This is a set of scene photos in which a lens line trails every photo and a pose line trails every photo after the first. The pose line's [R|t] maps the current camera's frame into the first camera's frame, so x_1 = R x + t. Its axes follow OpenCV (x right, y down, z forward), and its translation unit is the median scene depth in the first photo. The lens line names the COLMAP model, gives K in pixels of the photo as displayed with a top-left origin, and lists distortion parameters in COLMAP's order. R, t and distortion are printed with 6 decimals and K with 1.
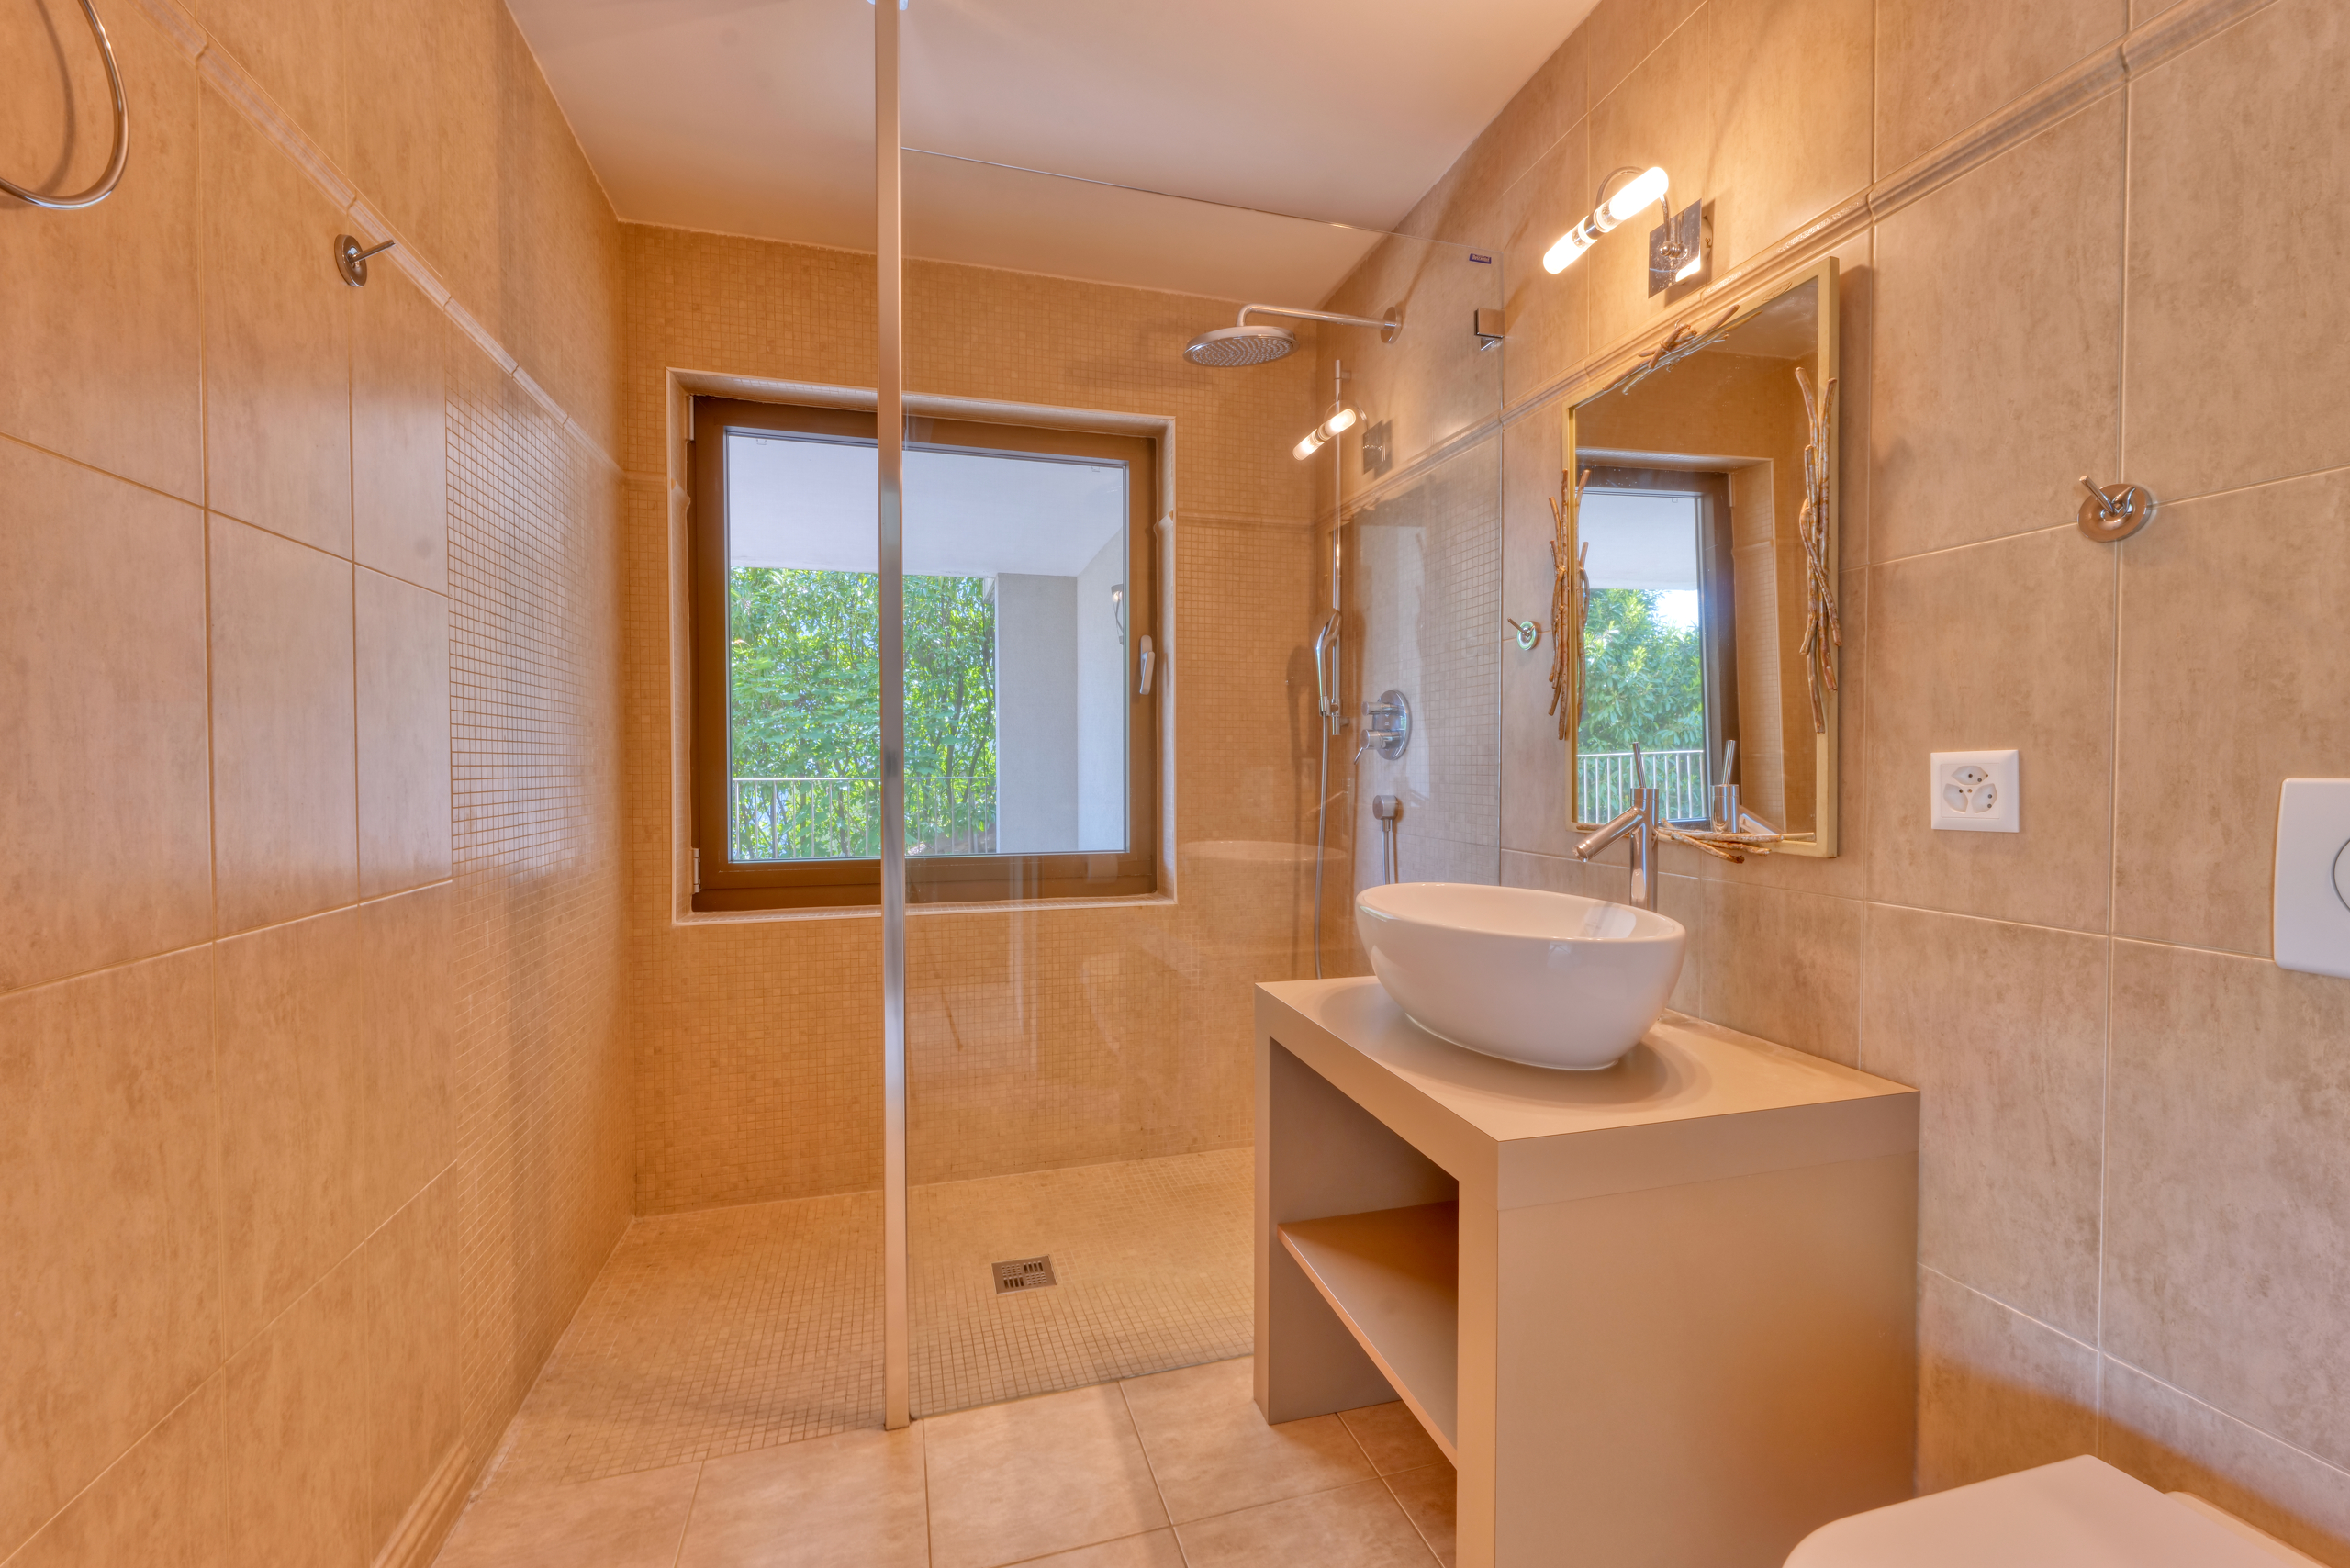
lens RADIAL K [[948.3, 0, 1168.8], [0, 948.3, 783.0], [0, 0, 1]] dist [0.000883, 0.000330]
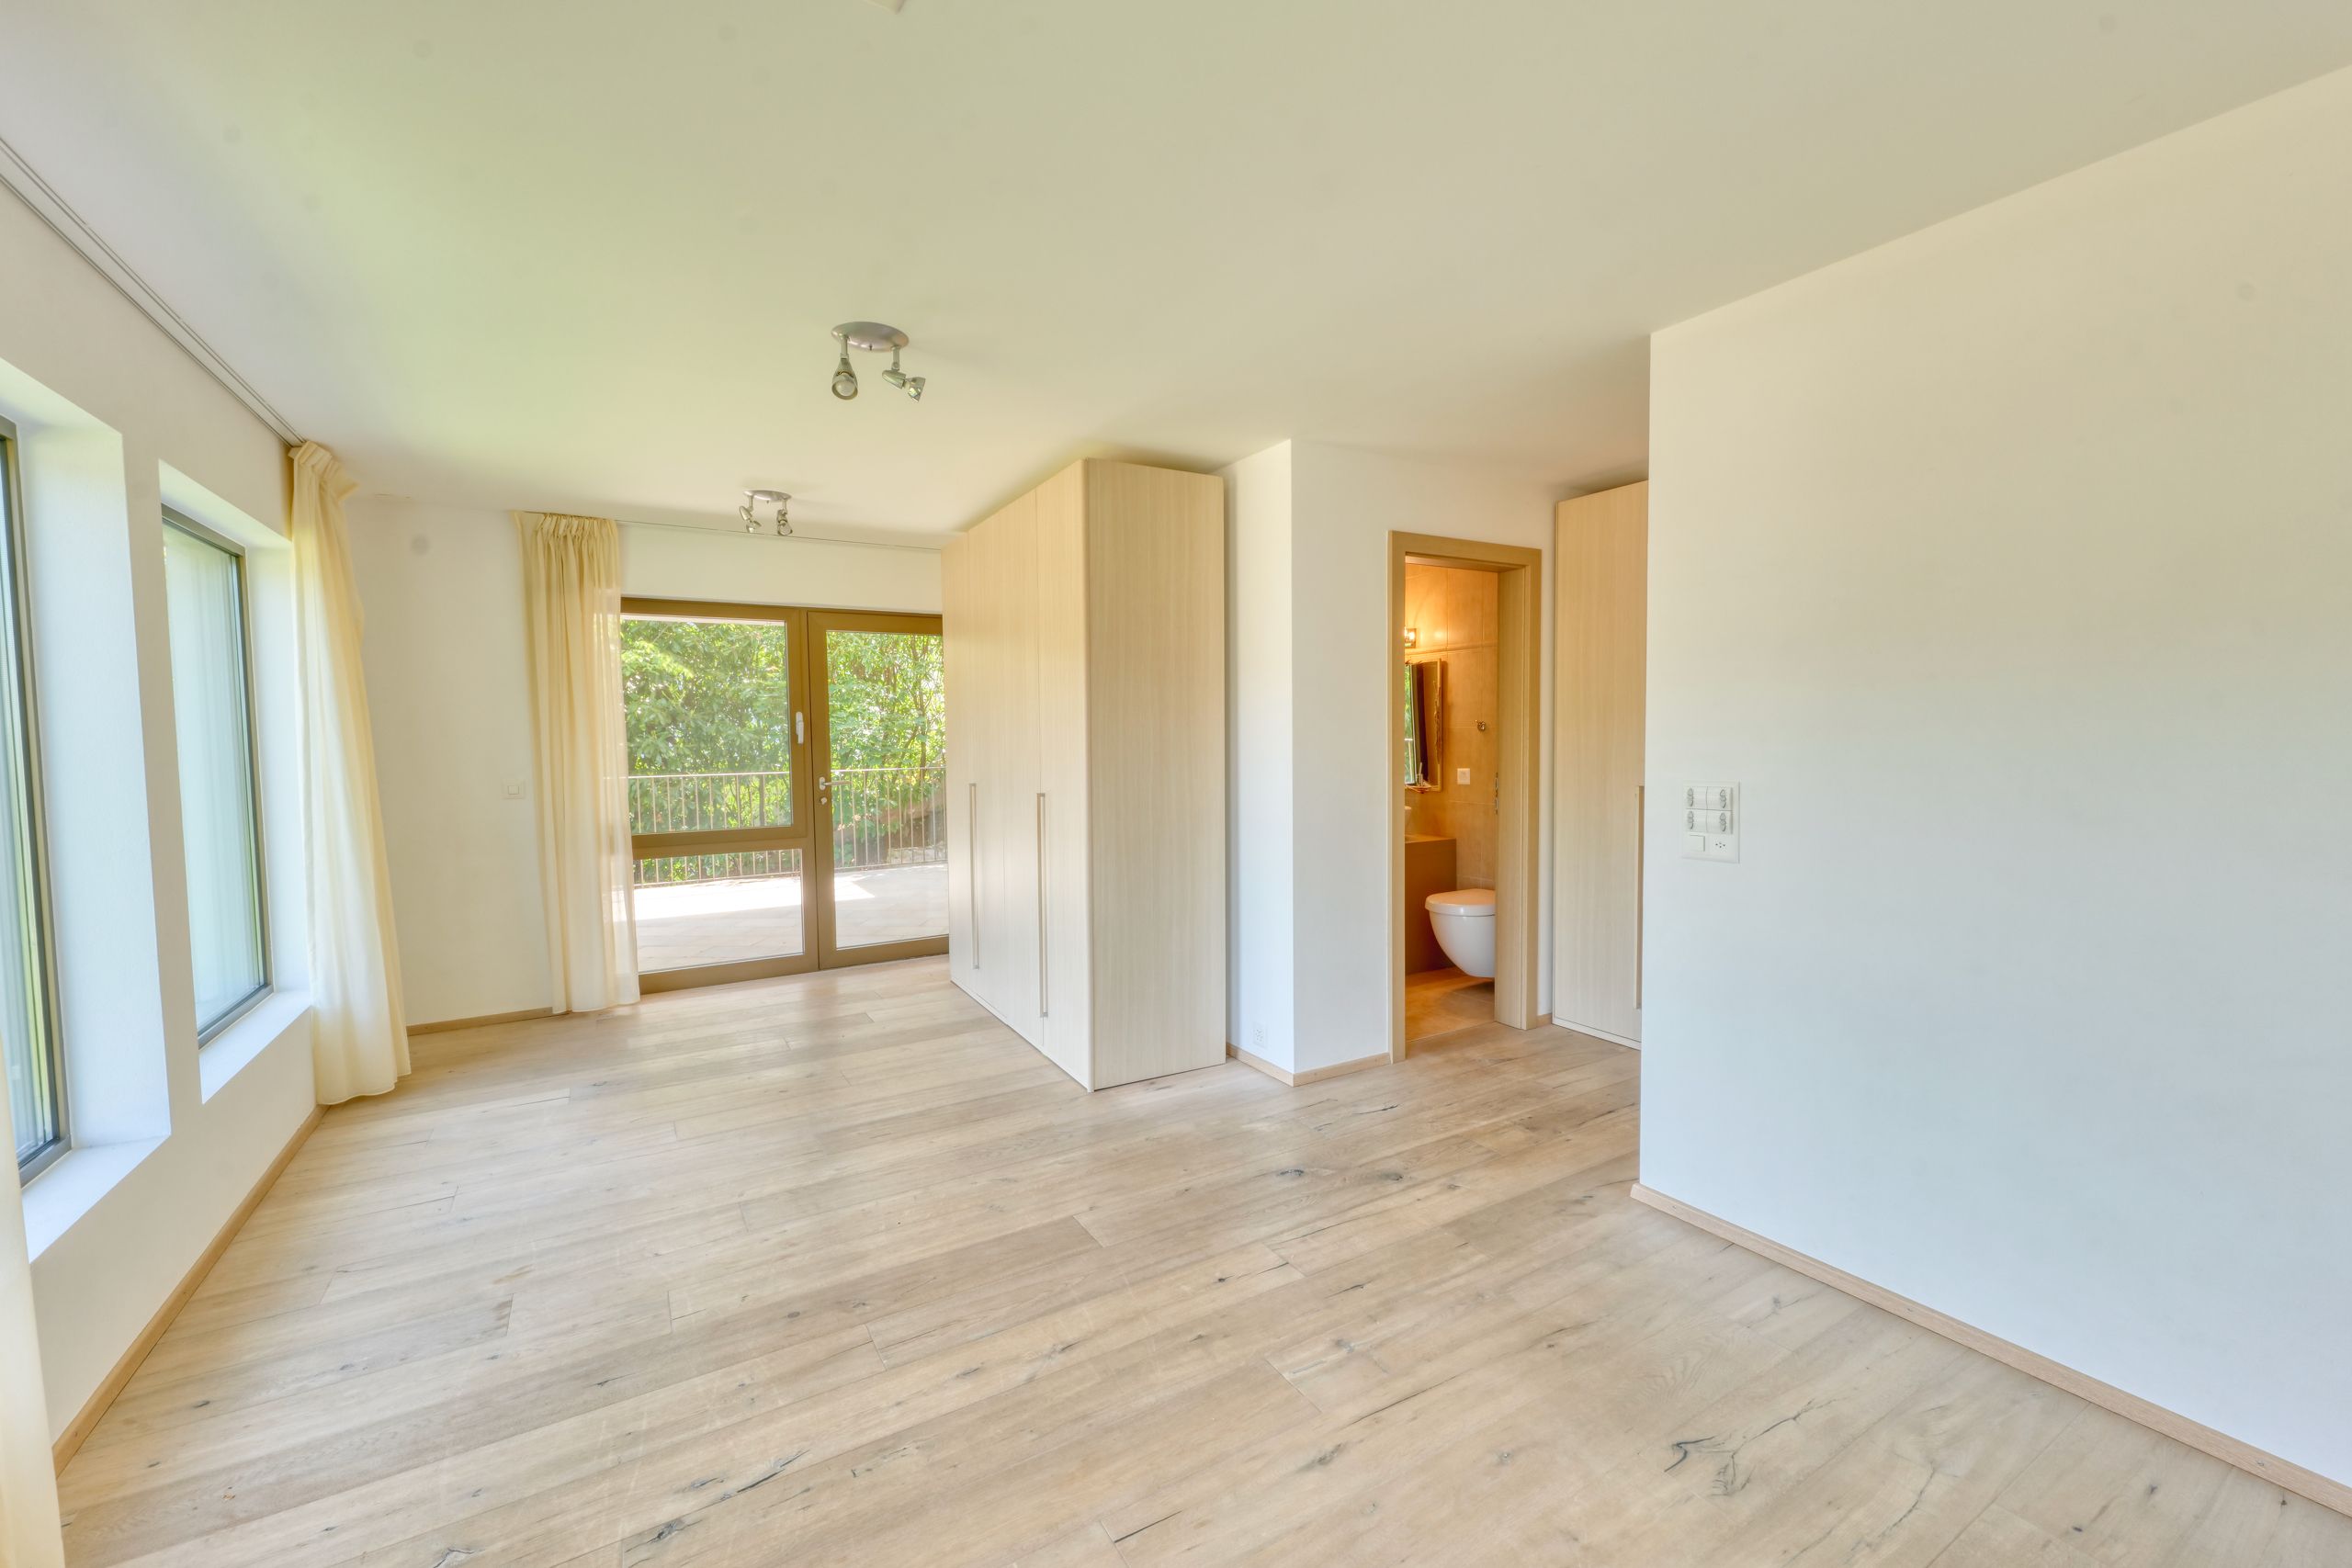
lens RADIAL K [[948.9, 0, 1169.8], [0, 948.9, 783.0], [0, 0, 1]] dist [0.000883, 0.000330]
pose [[0.963968, -0.022441, 0.265071, -1.797832], [0.014822, 0.999418, 0.030709, -0.122331], [-0.265606, -0.025674, 0.963740, -3.107912]]
